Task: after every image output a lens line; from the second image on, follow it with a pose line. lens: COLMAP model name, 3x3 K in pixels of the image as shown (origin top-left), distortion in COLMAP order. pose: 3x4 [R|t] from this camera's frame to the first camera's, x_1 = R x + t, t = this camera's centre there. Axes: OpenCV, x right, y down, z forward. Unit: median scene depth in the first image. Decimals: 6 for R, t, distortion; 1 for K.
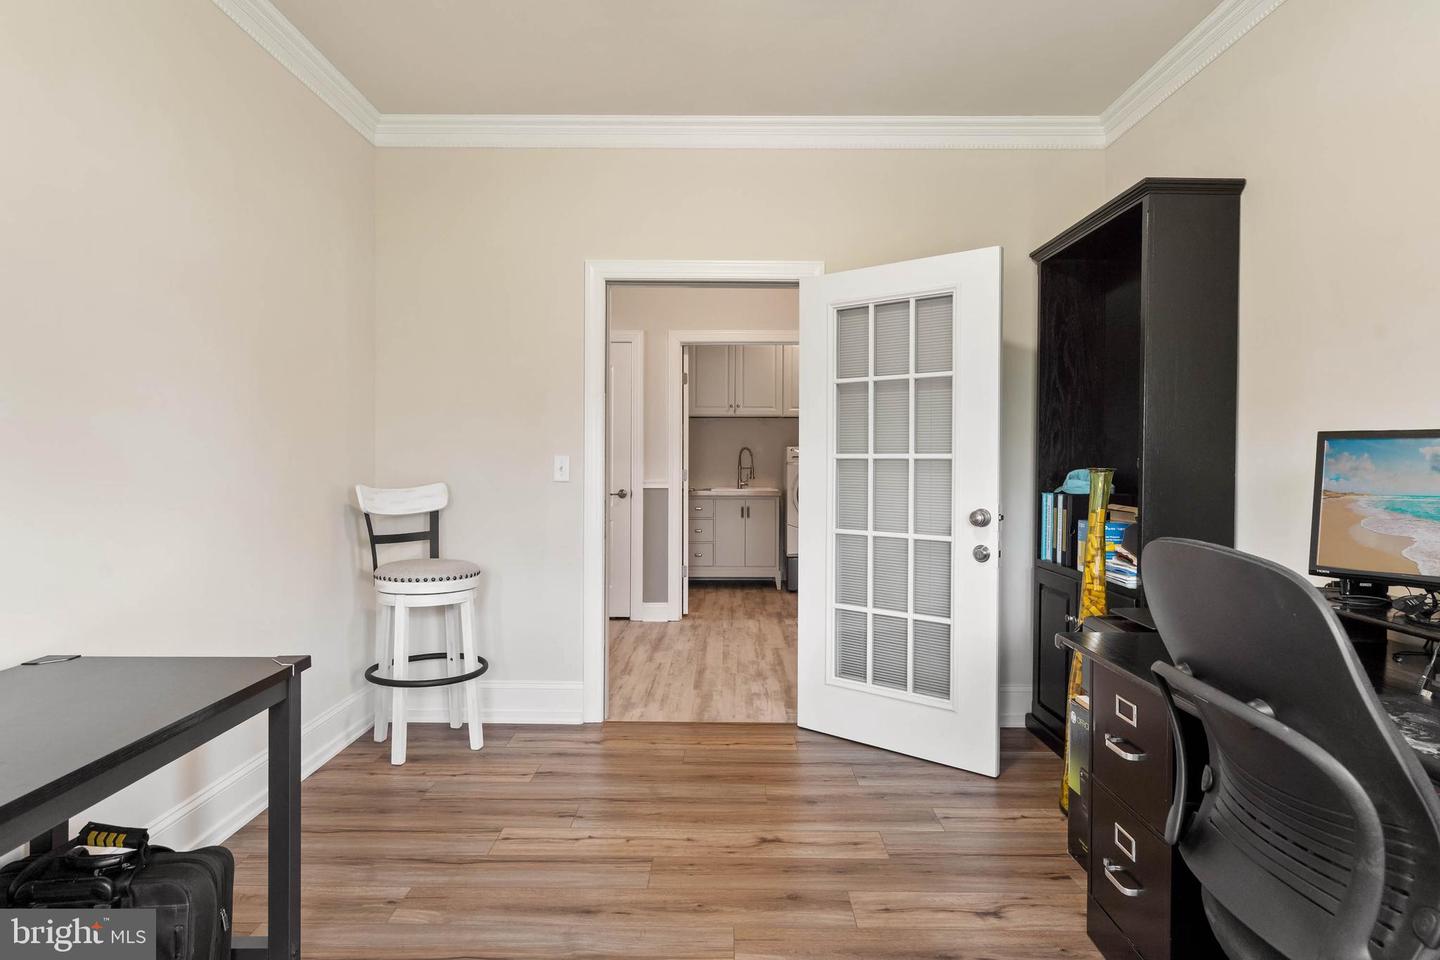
lens RADIAL K [[771.0, 0, 720.3], [0, 771.0, 475.0], [0, 0, 1]] dist [0.007909, 0.000116]
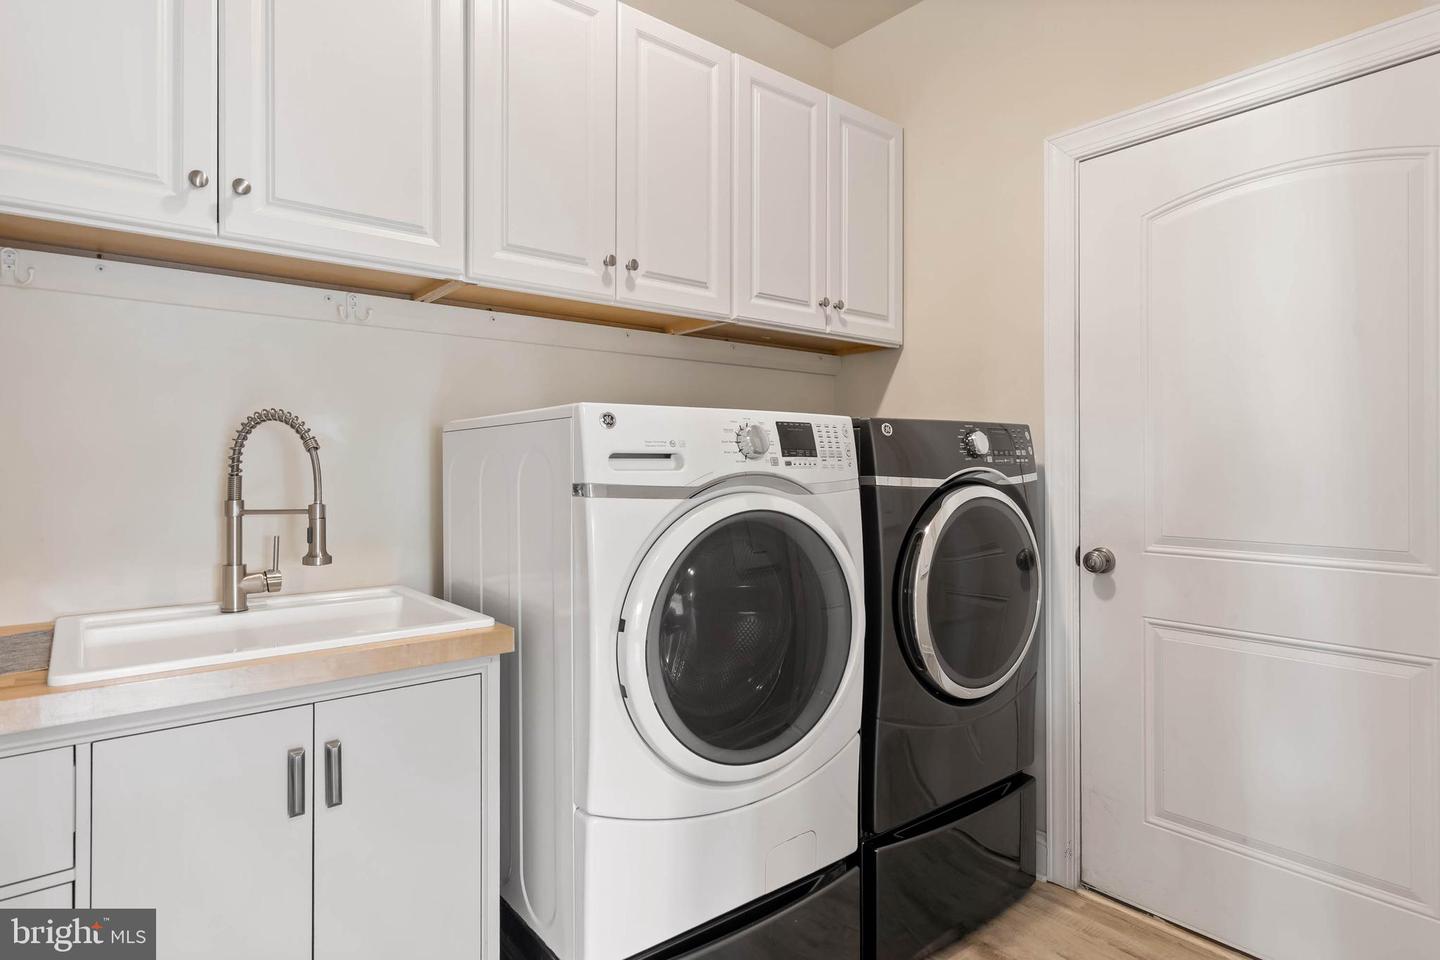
lens RADIAL K [[771.0, 0, 717.9], [0, 771.0, 474.5], [0, 0, 1]] dist [0.007909, 0.000116]
pose [[0.767621, -0.003446, 0.640895, -0.008808], [0.009636, 0.999935, -0.006164, -0.017979], [-0.640832, 0.010907, 0.767604, 0.807315]]
